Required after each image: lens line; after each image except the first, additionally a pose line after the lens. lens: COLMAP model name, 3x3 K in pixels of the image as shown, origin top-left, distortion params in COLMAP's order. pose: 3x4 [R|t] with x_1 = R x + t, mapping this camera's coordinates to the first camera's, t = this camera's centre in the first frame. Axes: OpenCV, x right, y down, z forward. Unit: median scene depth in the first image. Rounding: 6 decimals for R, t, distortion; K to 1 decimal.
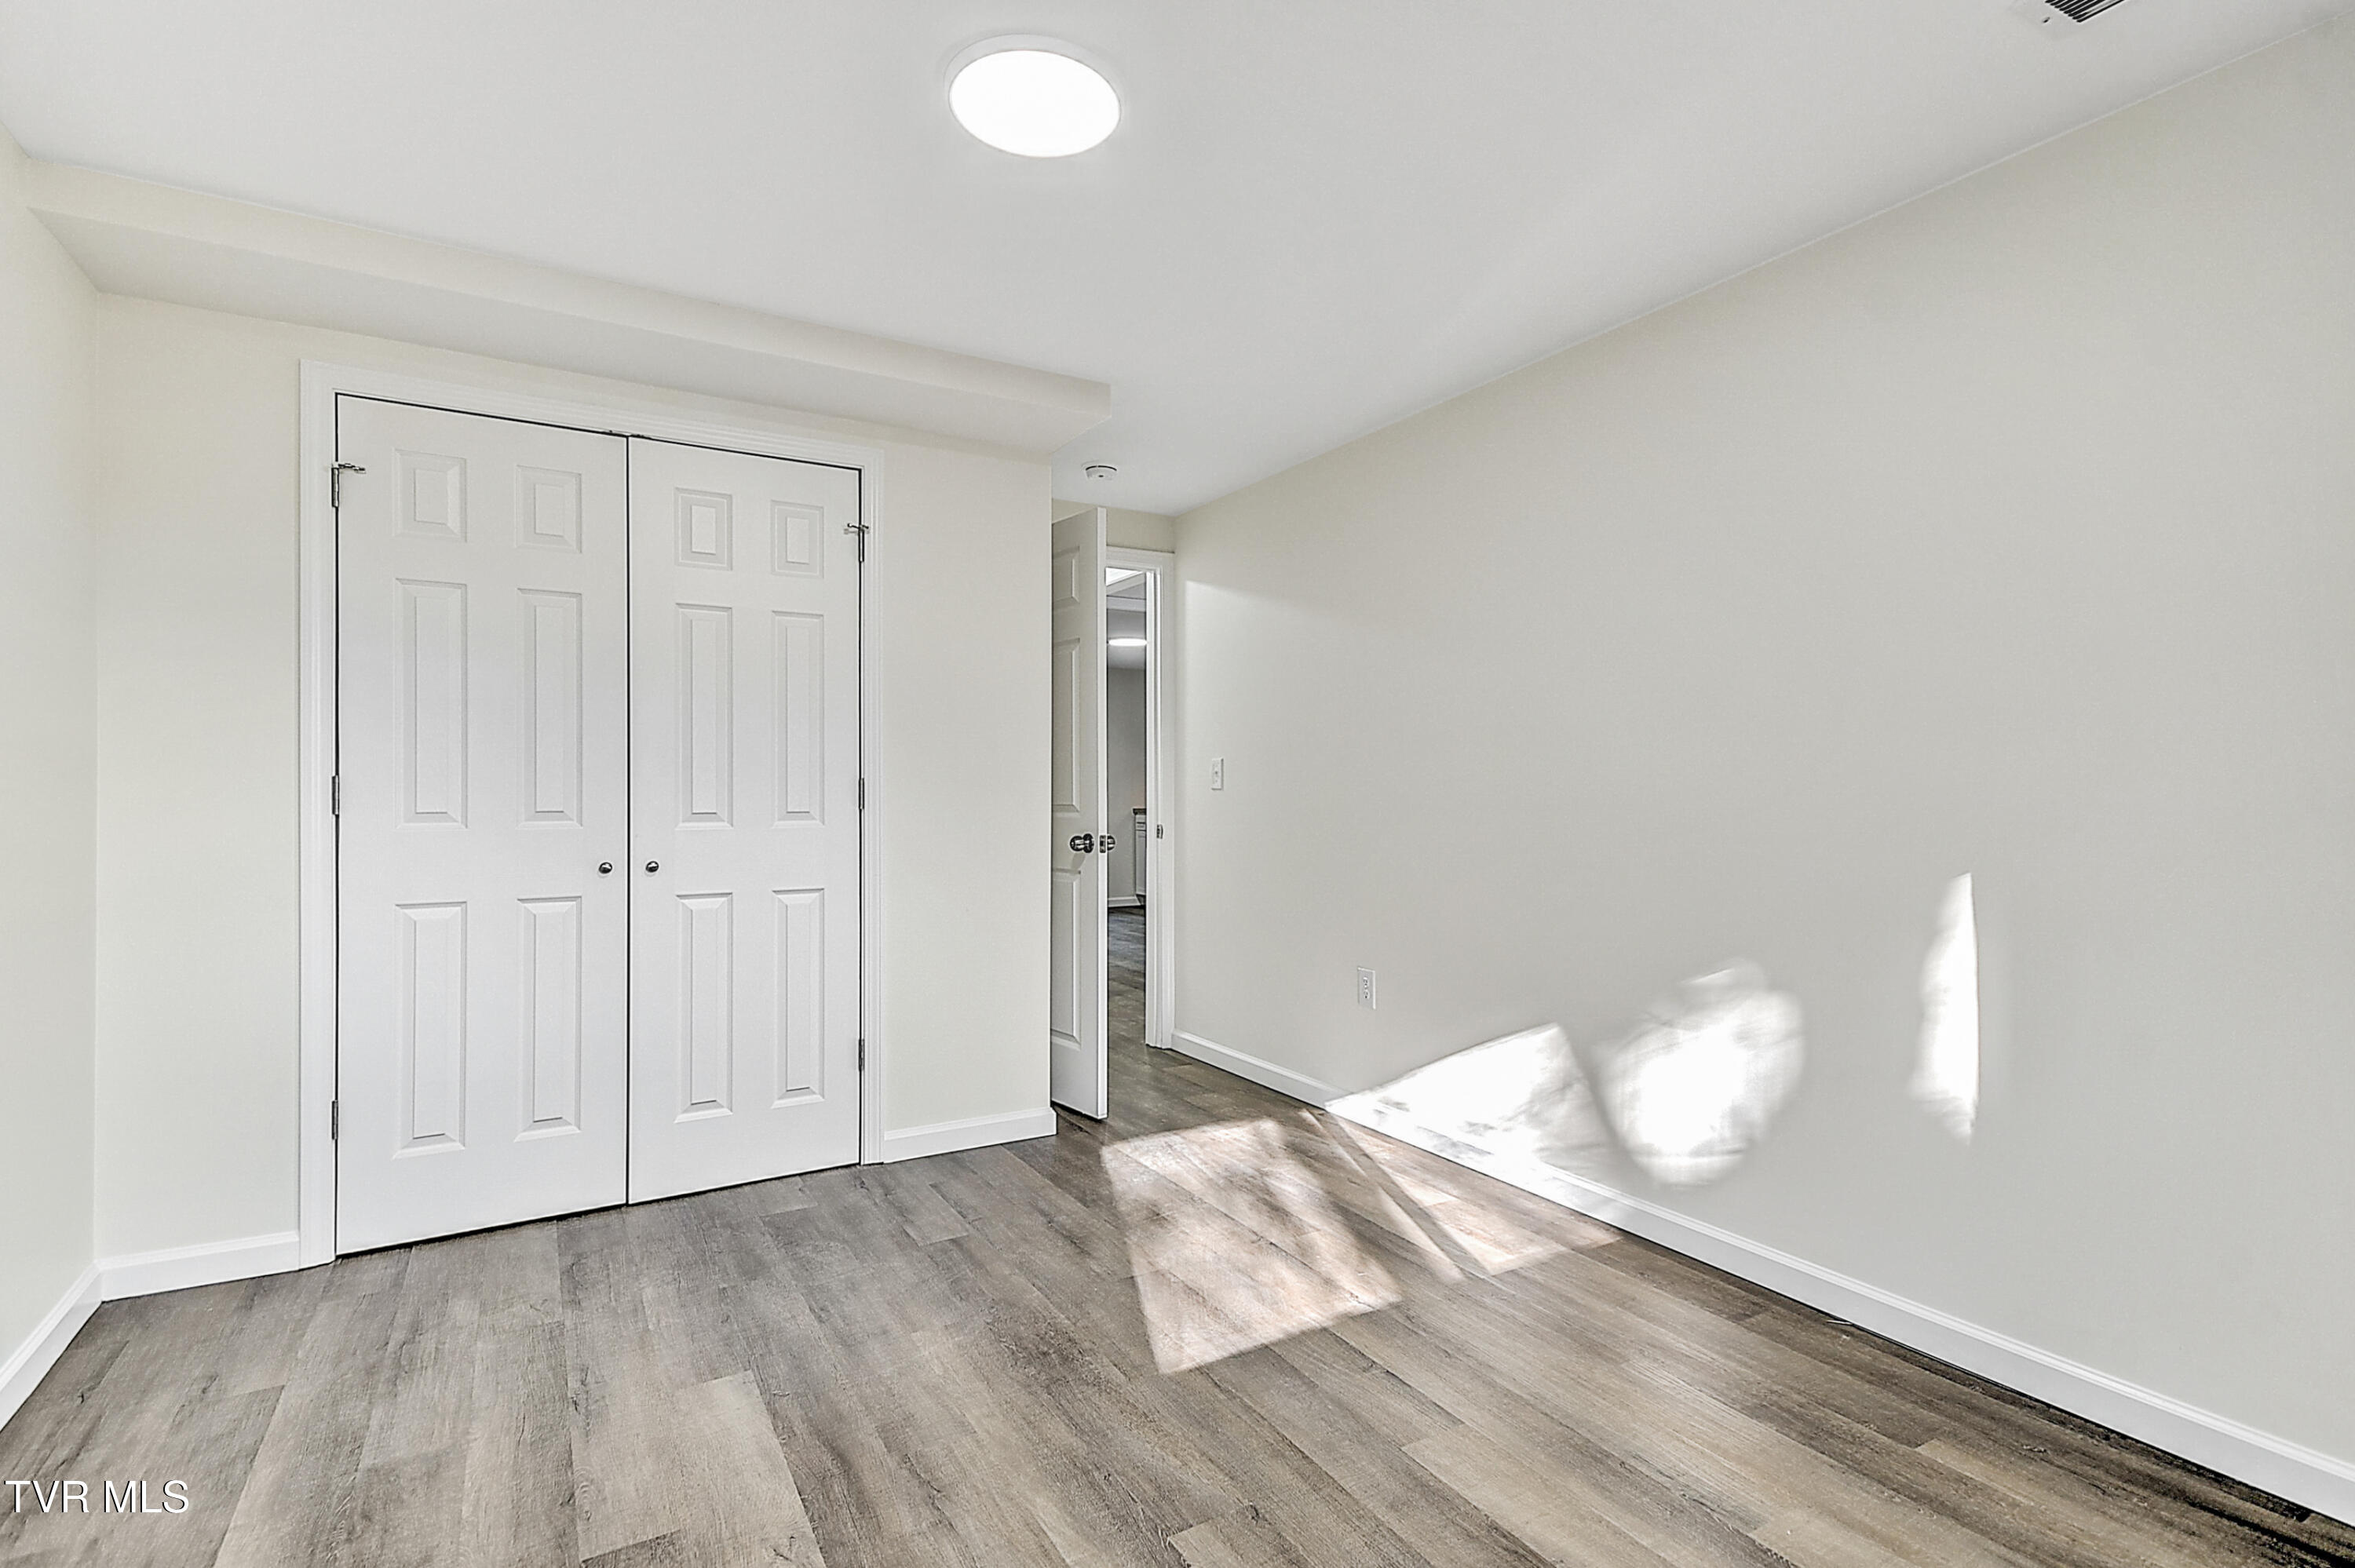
lens RADIAL K [[1120.9, 0, 1120.7], [0, 1120.9, 773.2], [0, 0, 1]] dist [0.004237, -0.000049]
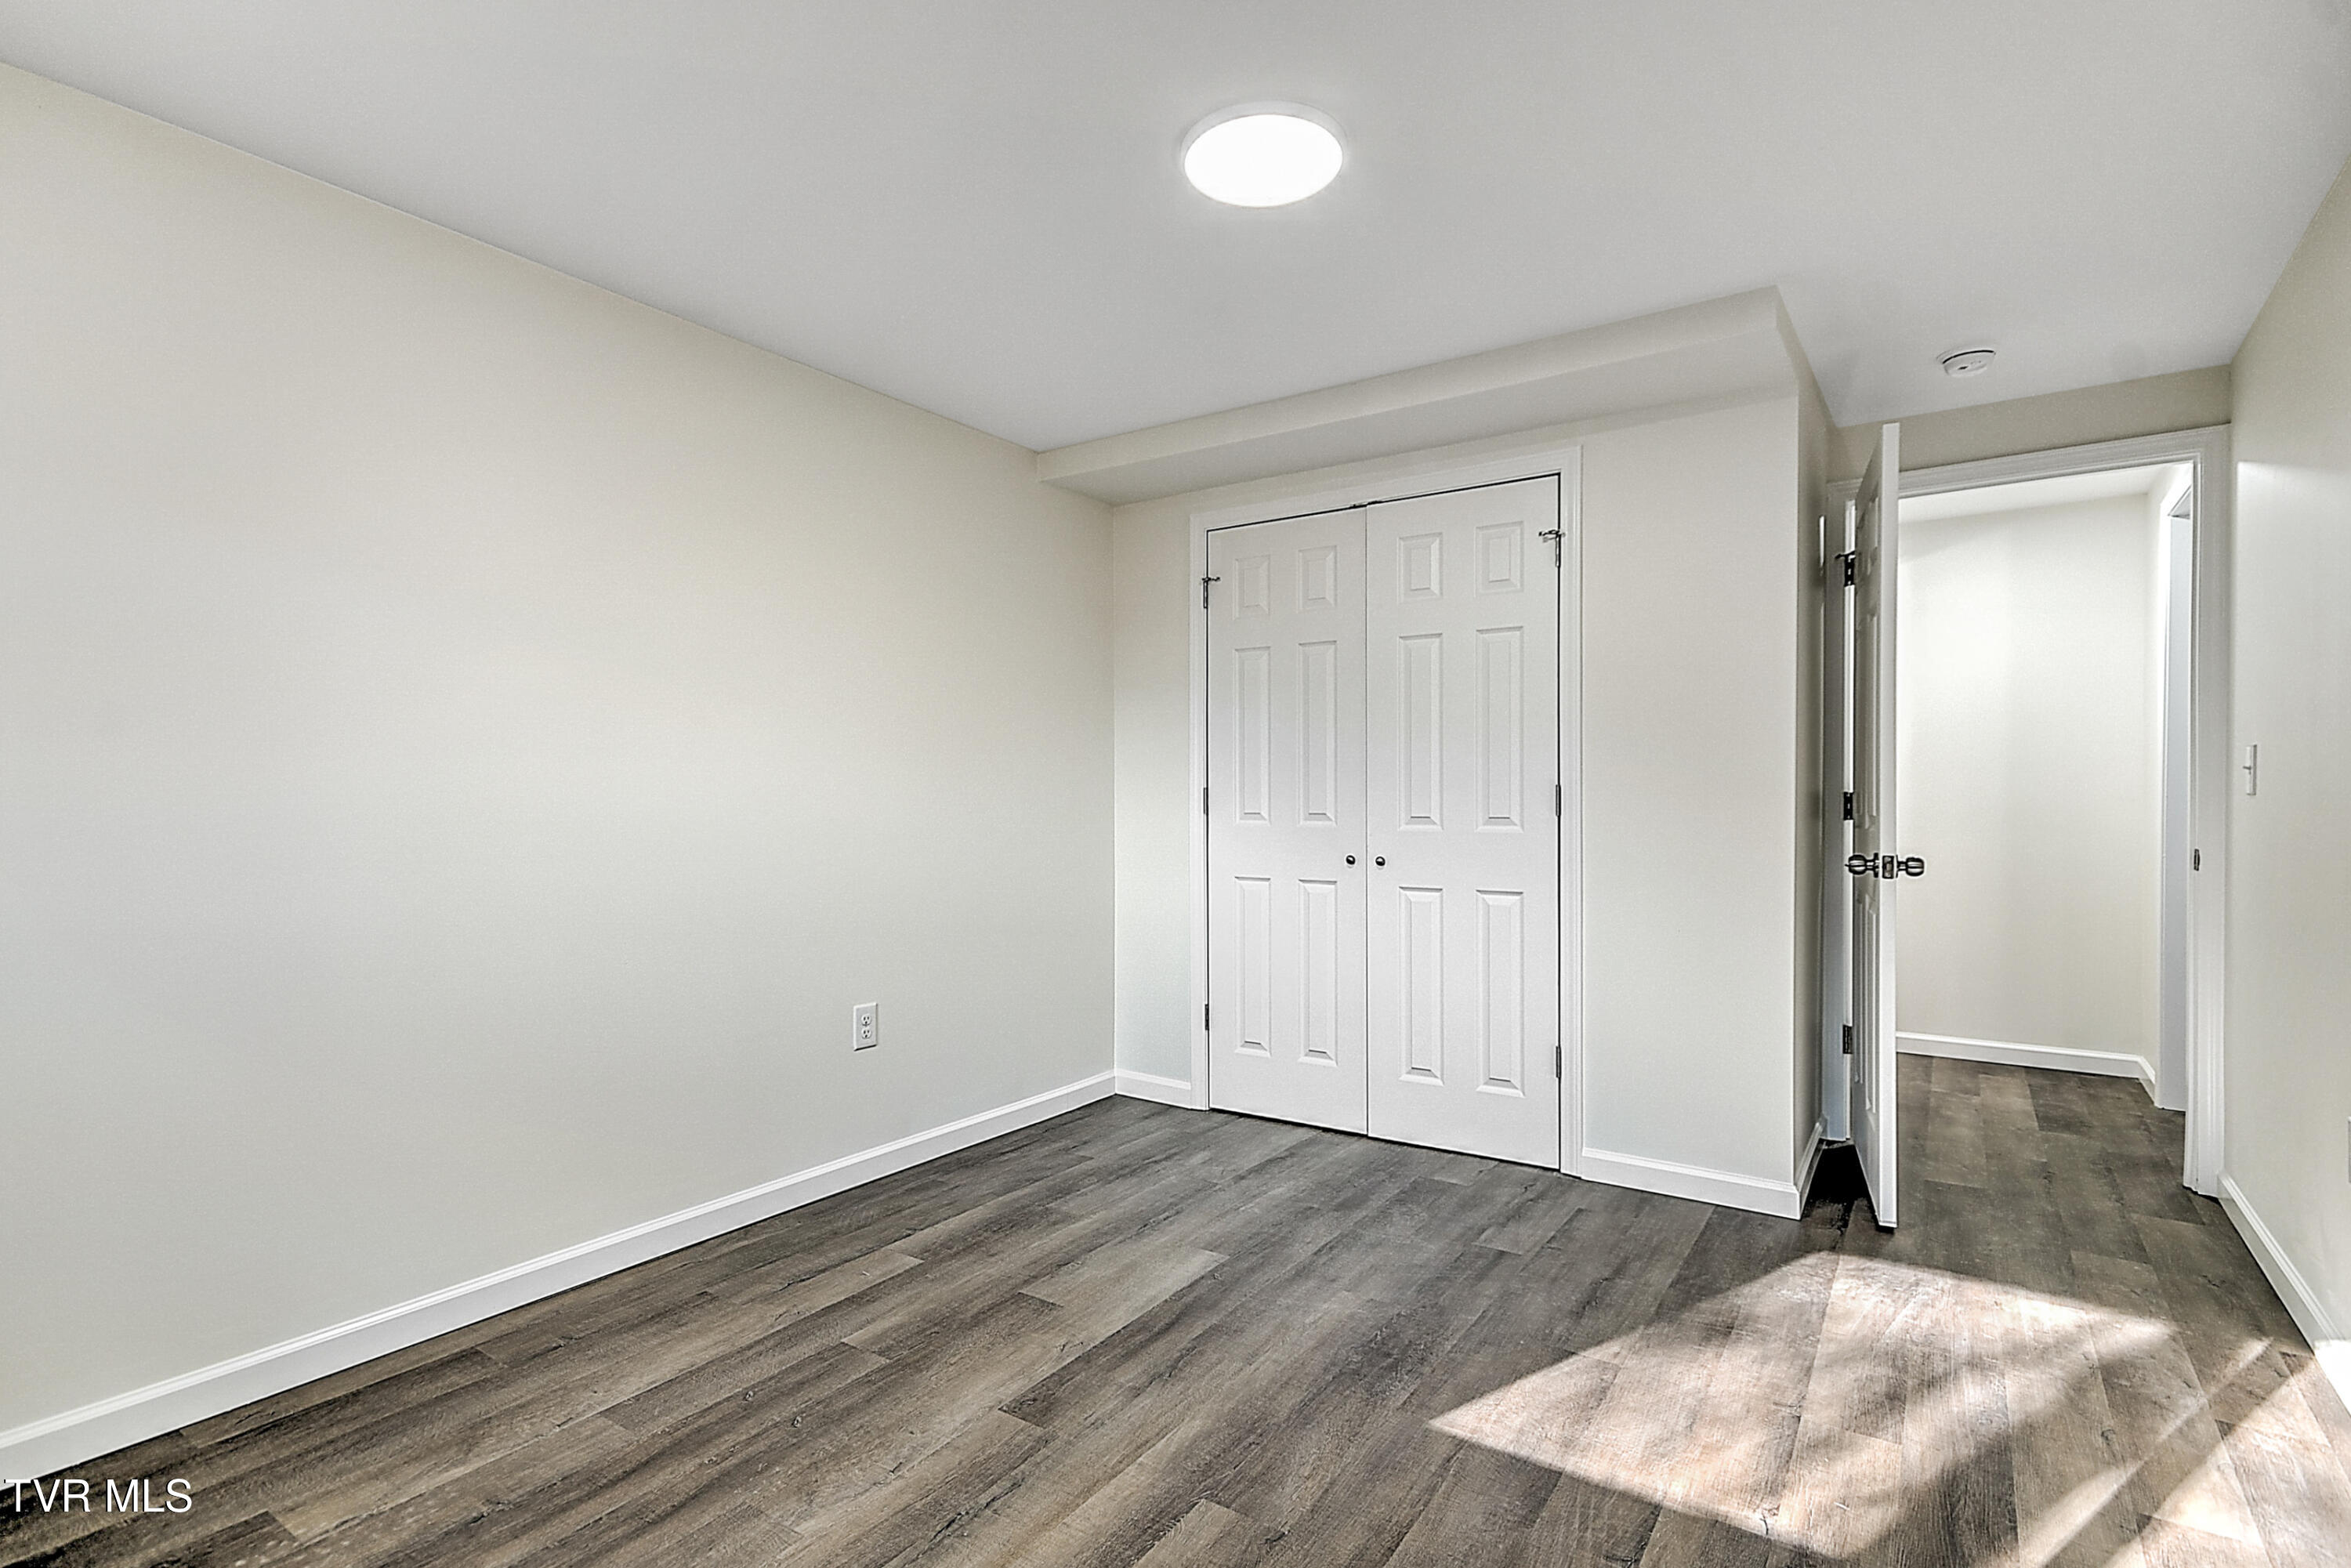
lens RADIAL K [[1114.3, 0, 1199.4], [0, 1114.3, 795.7], [0, 0, 1]] dist [0.003198, 0.000672]
pose [[0.439961, 0.001812, -0.898015, 0.590568], [0.015141, 0.999841, 0.009436, -0.000198], [0.897889, -0.017748, 0.439864, 0.320249]]
